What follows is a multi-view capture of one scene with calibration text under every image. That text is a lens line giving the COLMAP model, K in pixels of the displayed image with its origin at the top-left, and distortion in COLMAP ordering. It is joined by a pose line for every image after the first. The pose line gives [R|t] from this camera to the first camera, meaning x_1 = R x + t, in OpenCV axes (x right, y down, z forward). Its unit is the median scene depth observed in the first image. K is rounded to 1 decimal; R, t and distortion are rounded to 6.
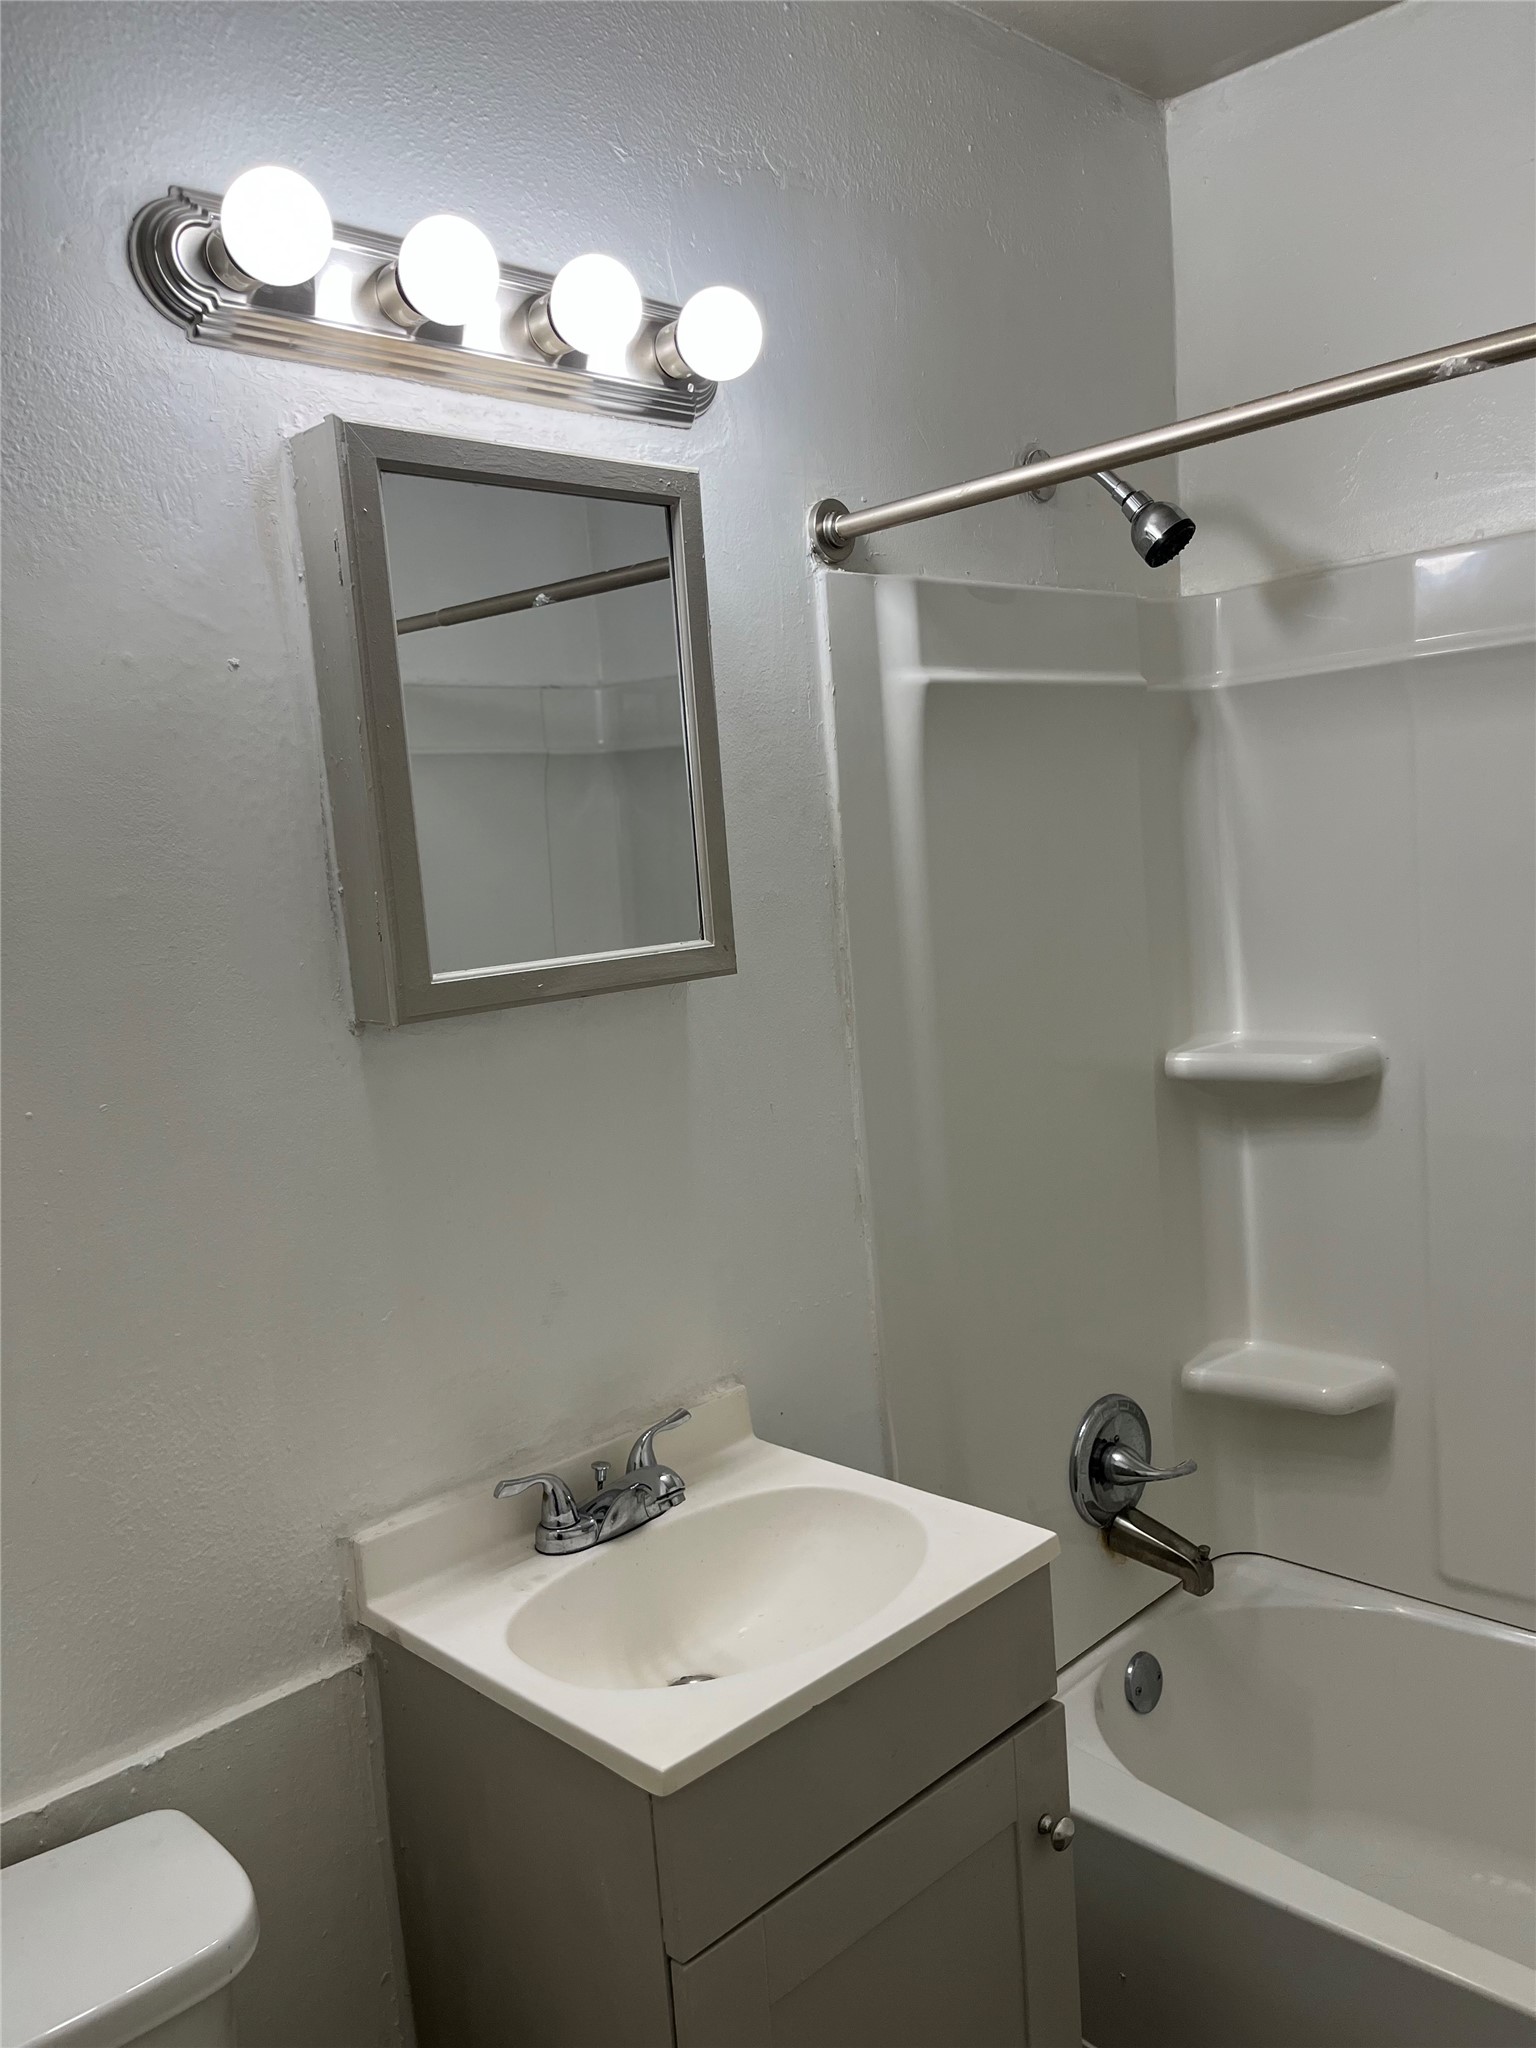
lens RADIAL K [[1567.4, 0, 761.3], [0, 1567.4, 1038.1], [0, 0, 1]] dist [0.054500, -0.093237]
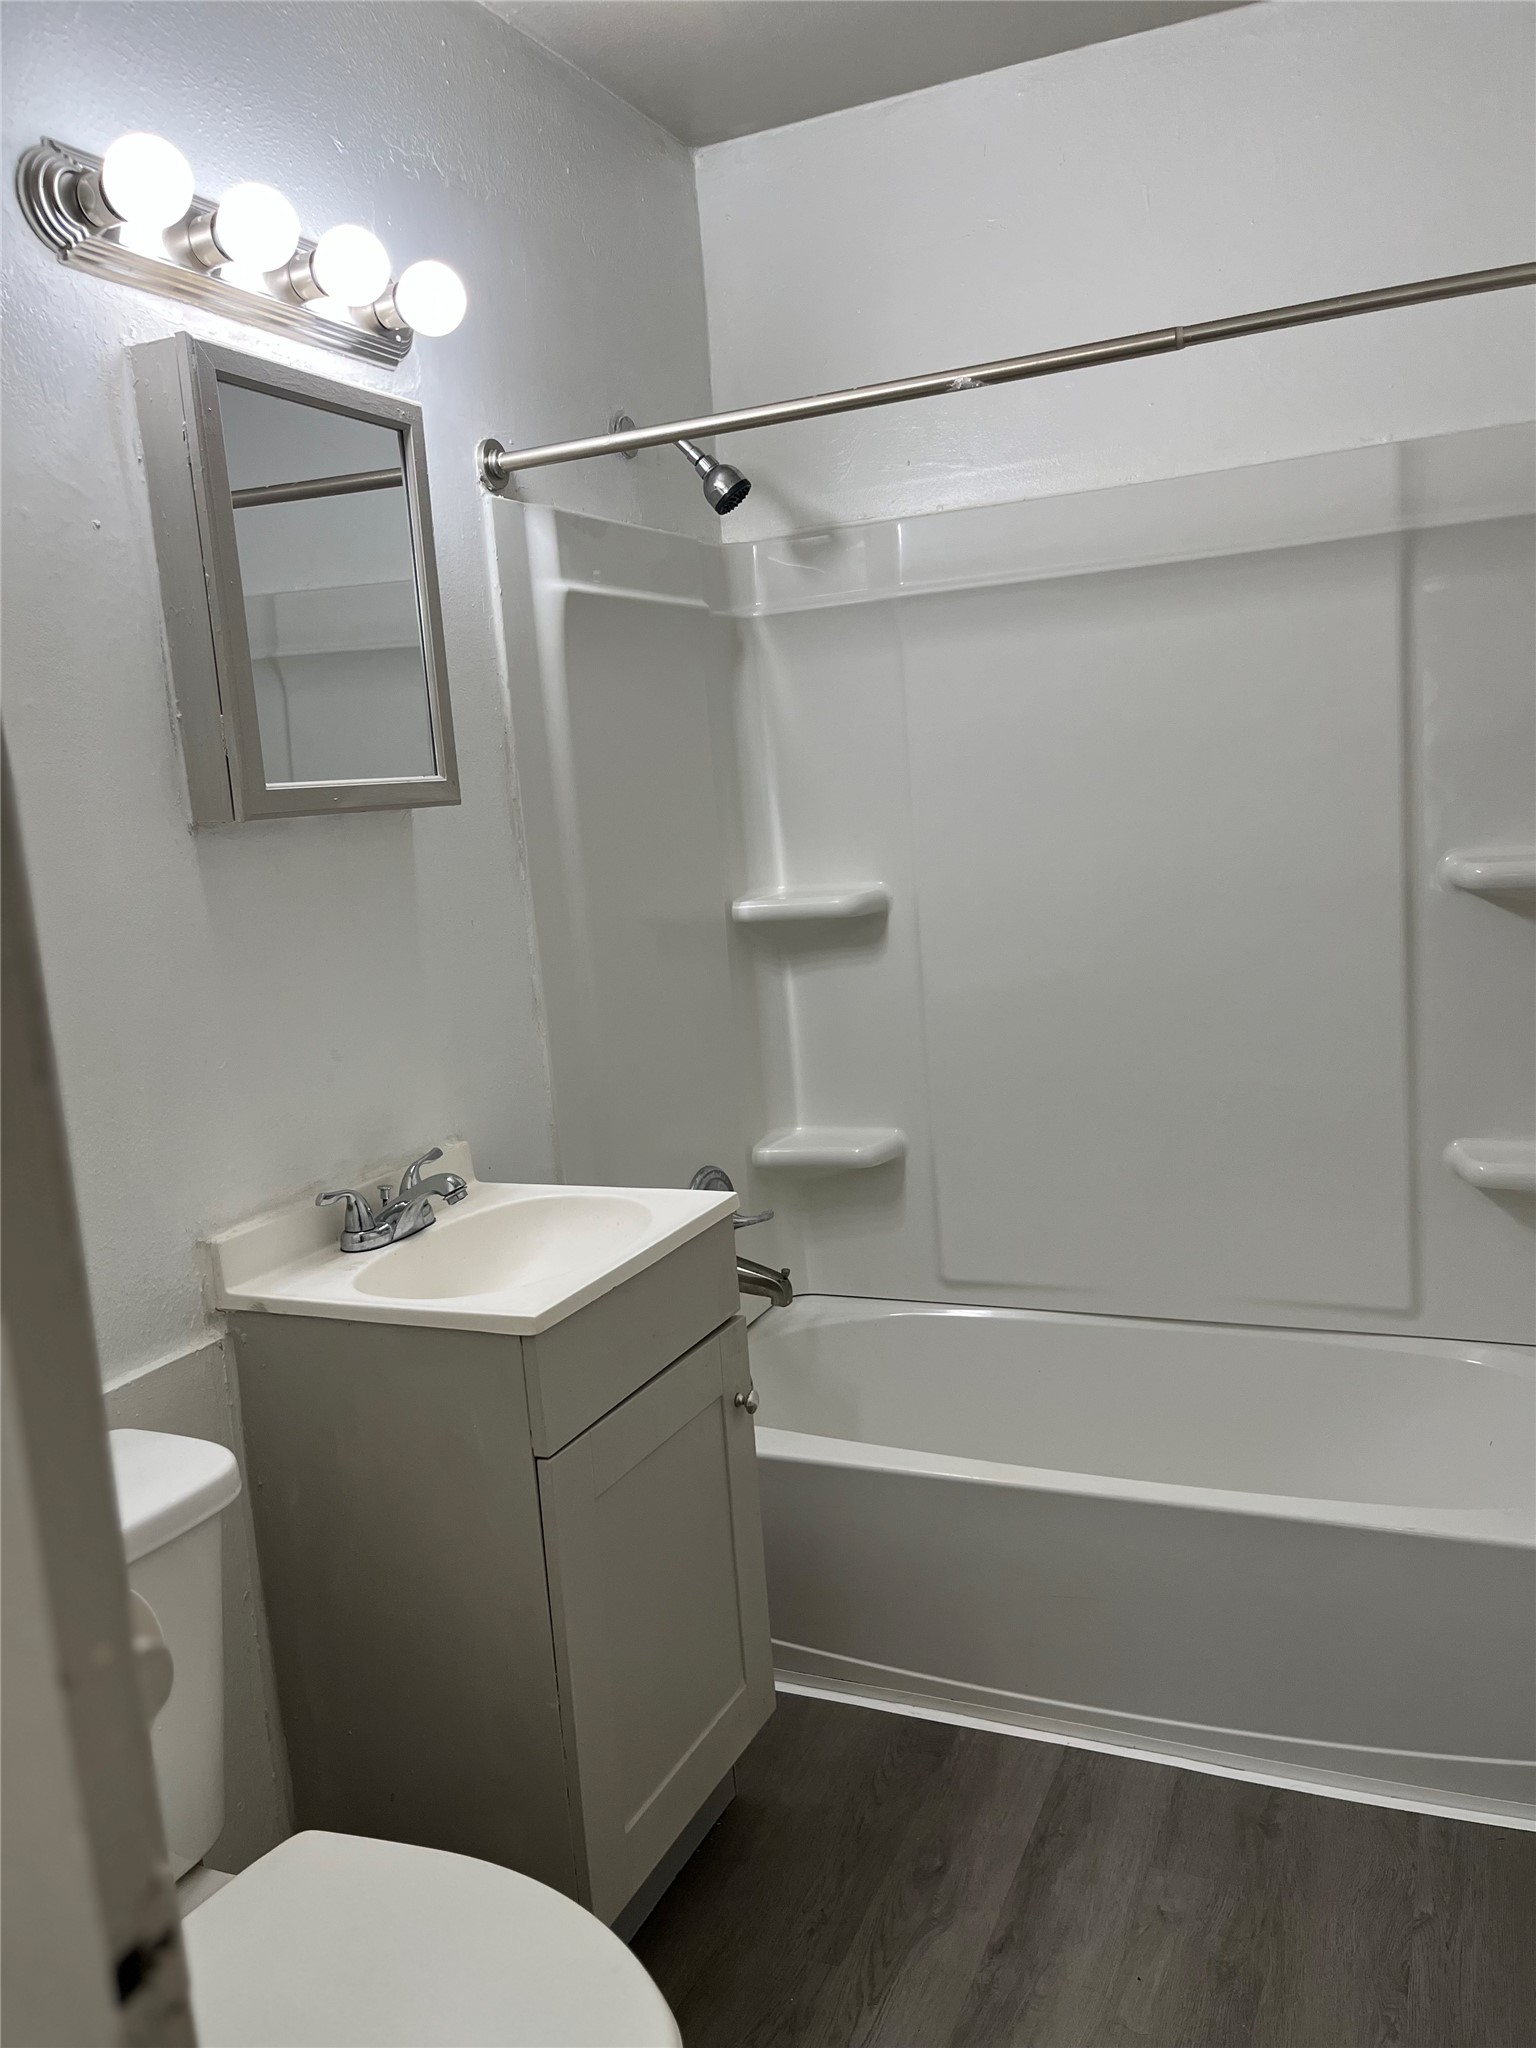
lens RADIAL K [[1587.8, 0, 769.3], [0, 1587.8, 1020.9], [0, 0, 1]] dist [0.069638, -0.111044]
pose [[0.930029, -0.047435, 0.364412, -0.266715], [0.048523, 0.998803, 0.006176, 0.140321], [-0.364268, 0.011939, 0.931217, -0.298331]]
